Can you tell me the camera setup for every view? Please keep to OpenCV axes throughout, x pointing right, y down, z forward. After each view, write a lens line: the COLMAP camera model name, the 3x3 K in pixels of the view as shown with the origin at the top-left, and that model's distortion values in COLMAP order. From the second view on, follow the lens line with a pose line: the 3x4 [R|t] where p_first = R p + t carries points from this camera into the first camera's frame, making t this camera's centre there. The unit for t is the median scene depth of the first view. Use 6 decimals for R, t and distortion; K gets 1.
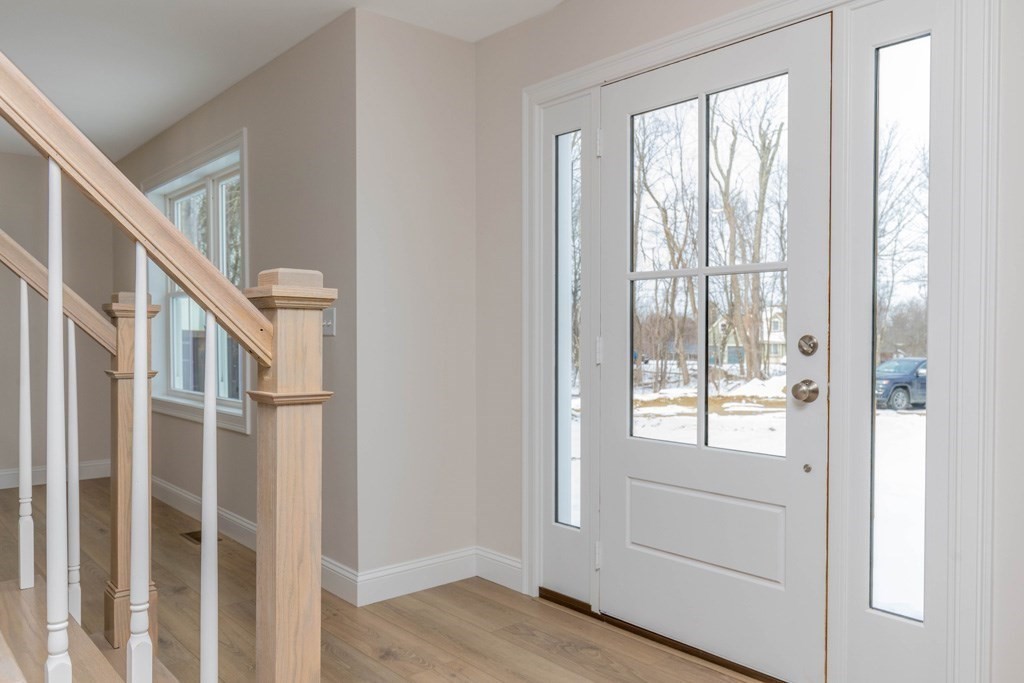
lens RADIAL K [[777.4, 0, 512.0], [0, 777.4, 341.5], [0, 0, 1]] dist [-0.000785, -0.000275]
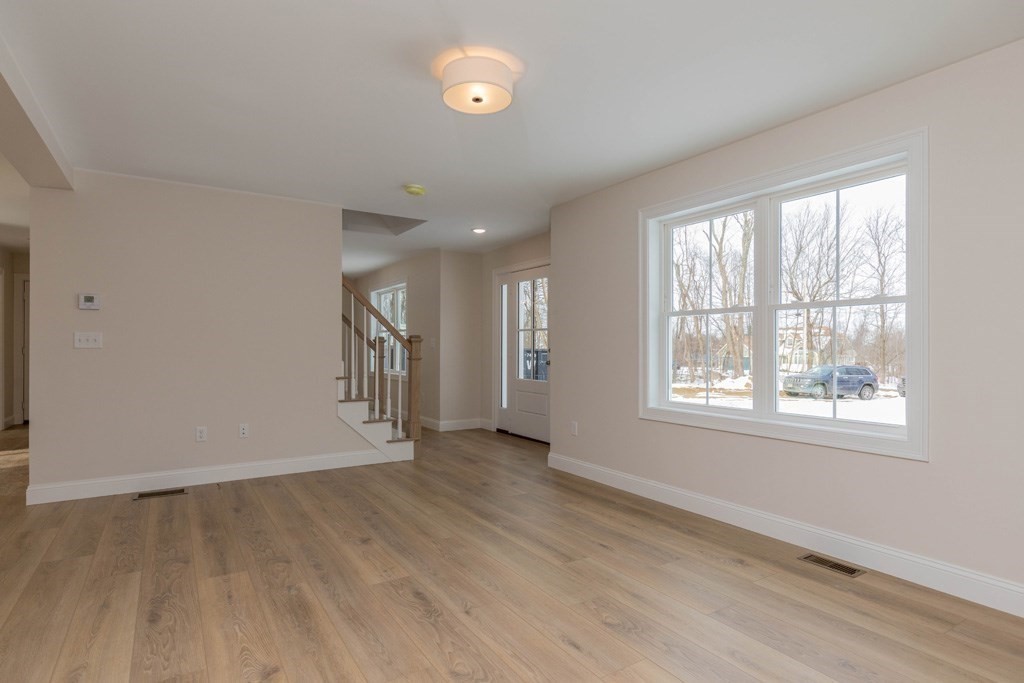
lens RADIAL K [[532.8, 0, 512.0], [0, 532.8, 341.5], [0, 0, 1]] dist [0.005854, 0.000537]
pose [[0.990562, 0.002588, -0.137039, 0.229872], [-0.005519, 0.999764, -0.021008, 0.005203], [0.136952, 0.021566, 0.990343, -0.666467]]
